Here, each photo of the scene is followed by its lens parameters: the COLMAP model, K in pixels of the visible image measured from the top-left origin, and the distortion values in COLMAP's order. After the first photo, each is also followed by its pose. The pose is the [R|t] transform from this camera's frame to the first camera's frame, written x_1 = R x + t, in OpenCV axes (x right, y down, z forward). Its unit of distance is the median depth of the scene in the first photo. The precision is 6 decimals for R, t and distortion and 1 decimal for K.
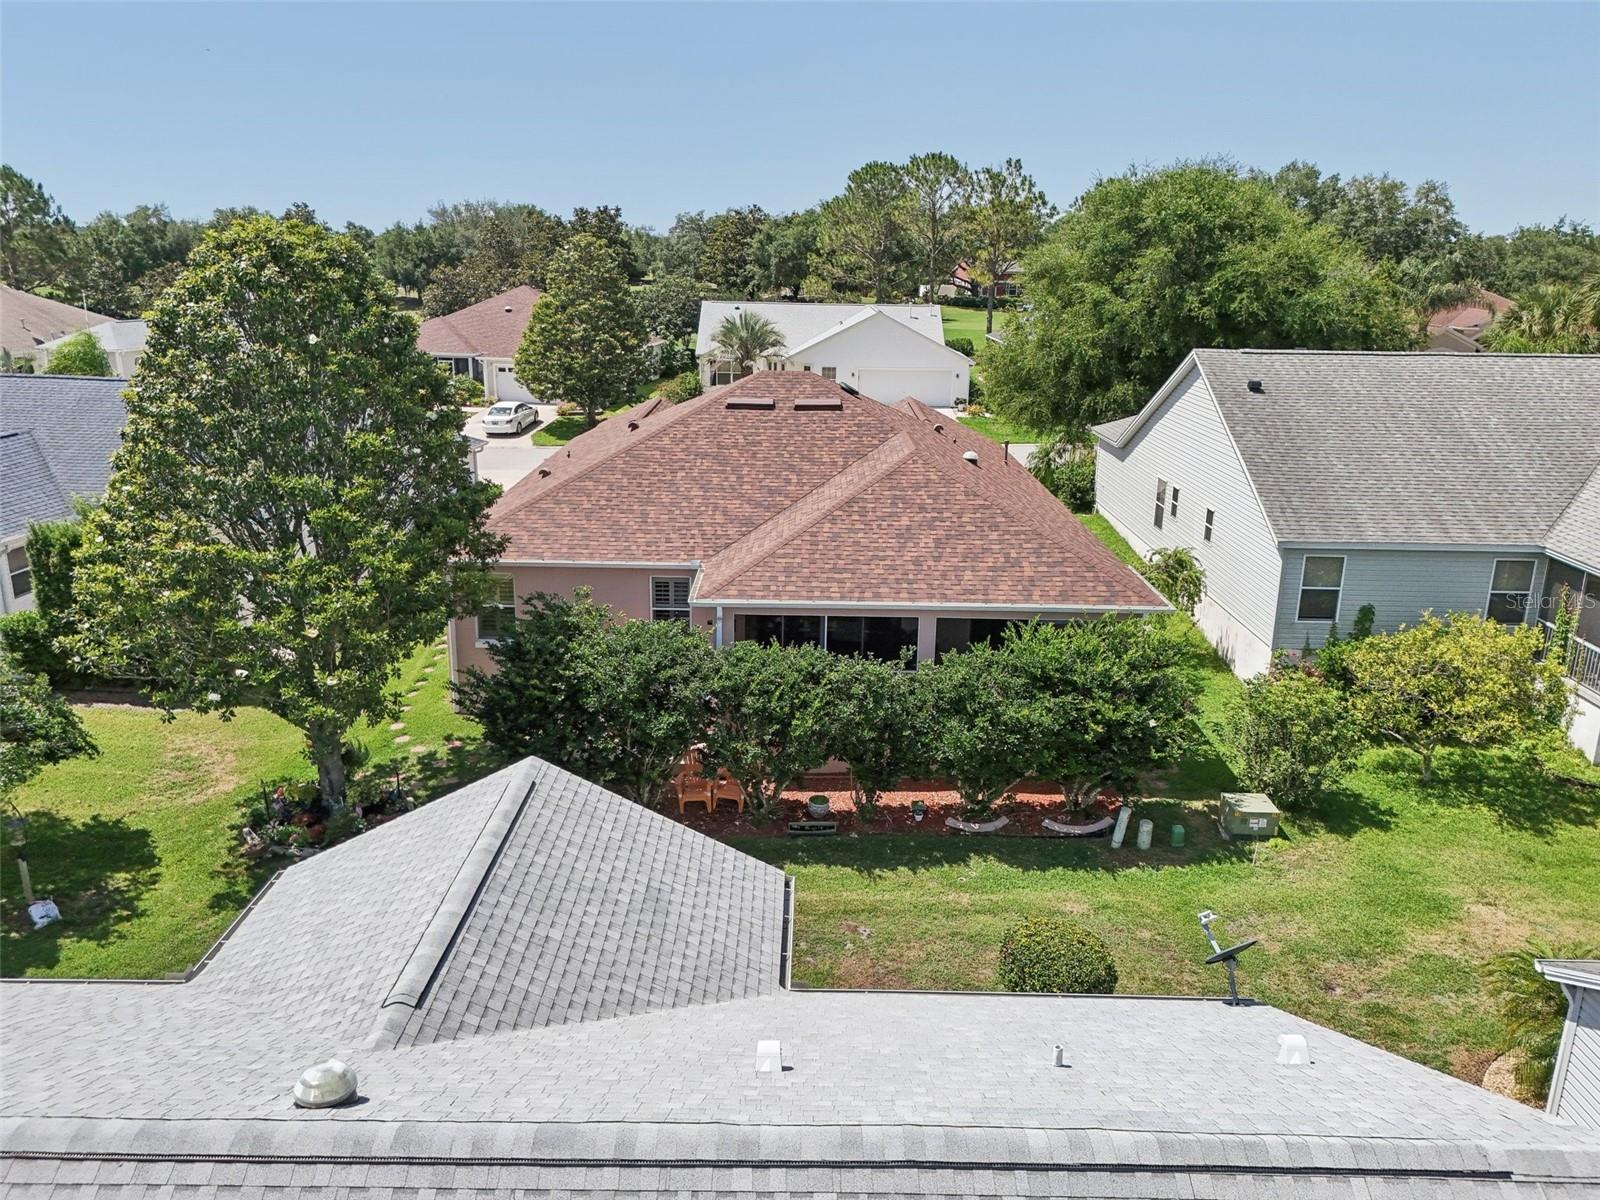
lens RADIAL K [[1211.7, 0, 800.0], [0, 1211.7, 600.0], [0, 0, 1]] dist [0.074212, -0.084436]
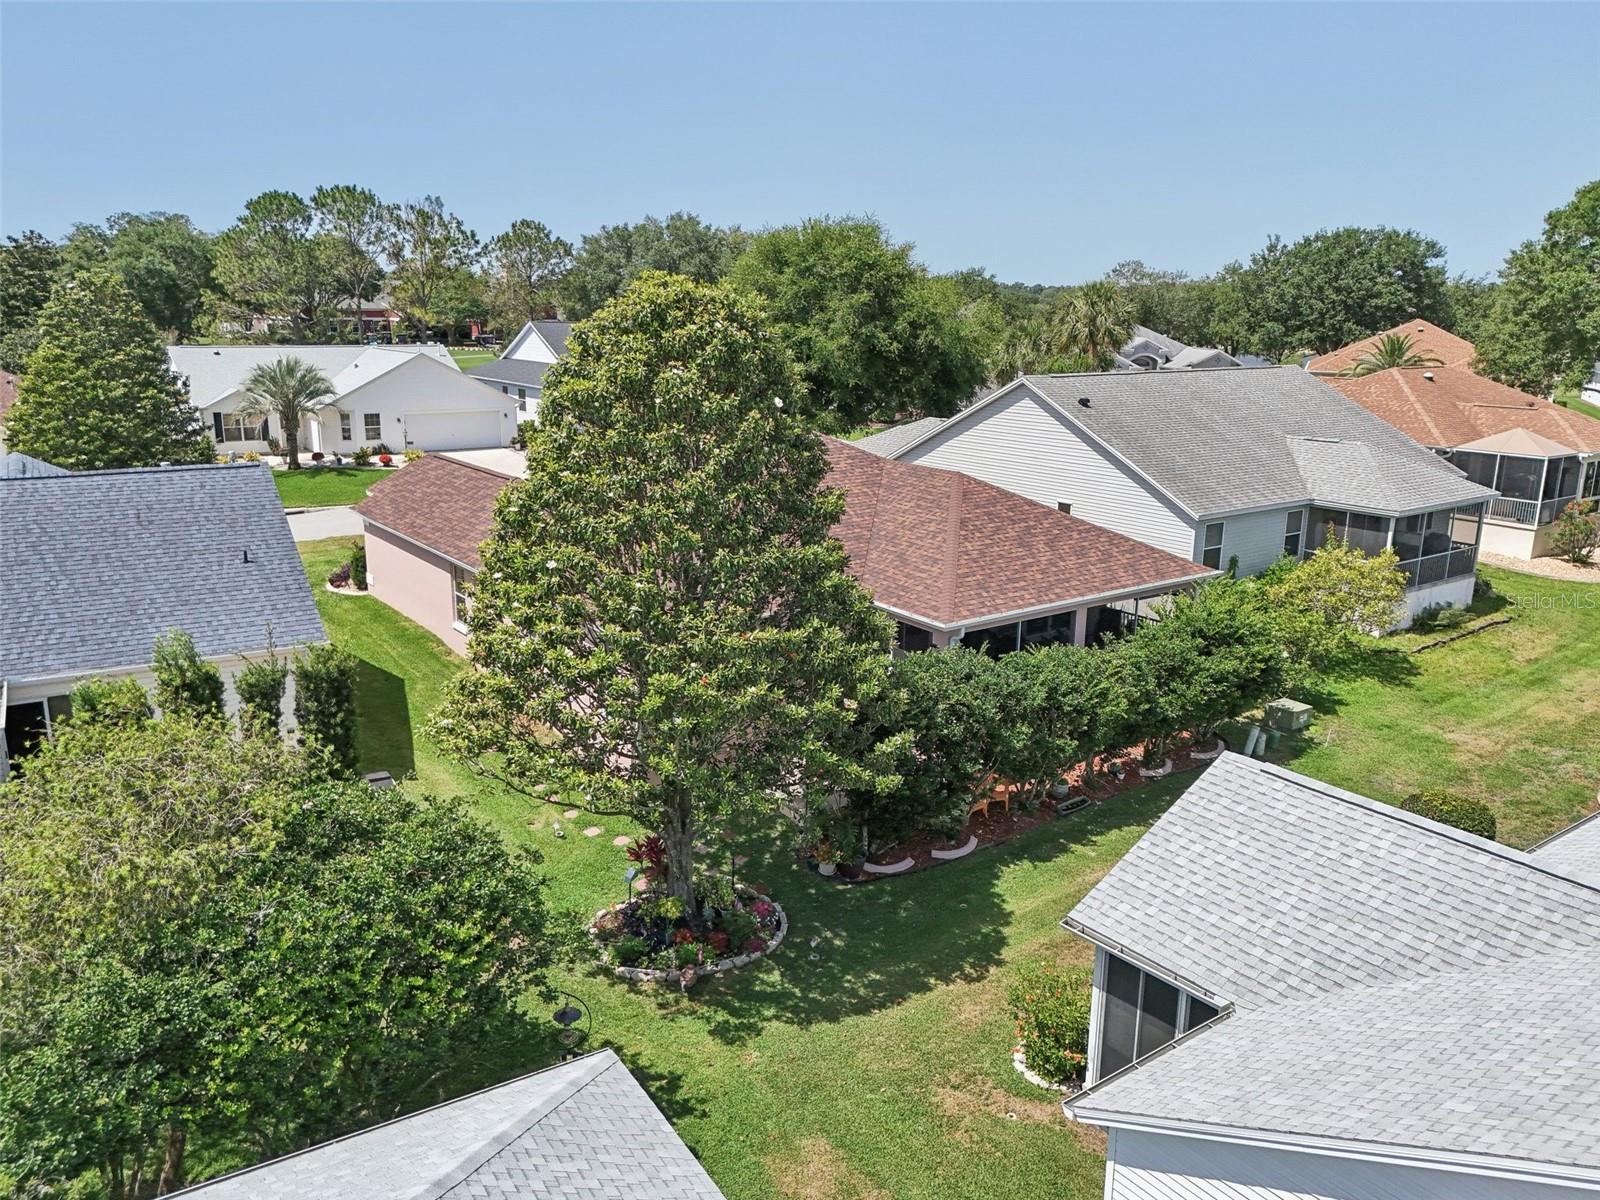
lens RADIAL K [[1211.7, 0, 800.0], [0, 1211.7, 600.0], [0, 0, 1]] dist [0.074212, -0.084436]
pose [[0.800926, -0.149943, 0.579685, -0.314299], [0.164742, 0.985956, 0.027414, -0.028113], [-0.575654, 0.073542, 0.814380, 0.077542]]
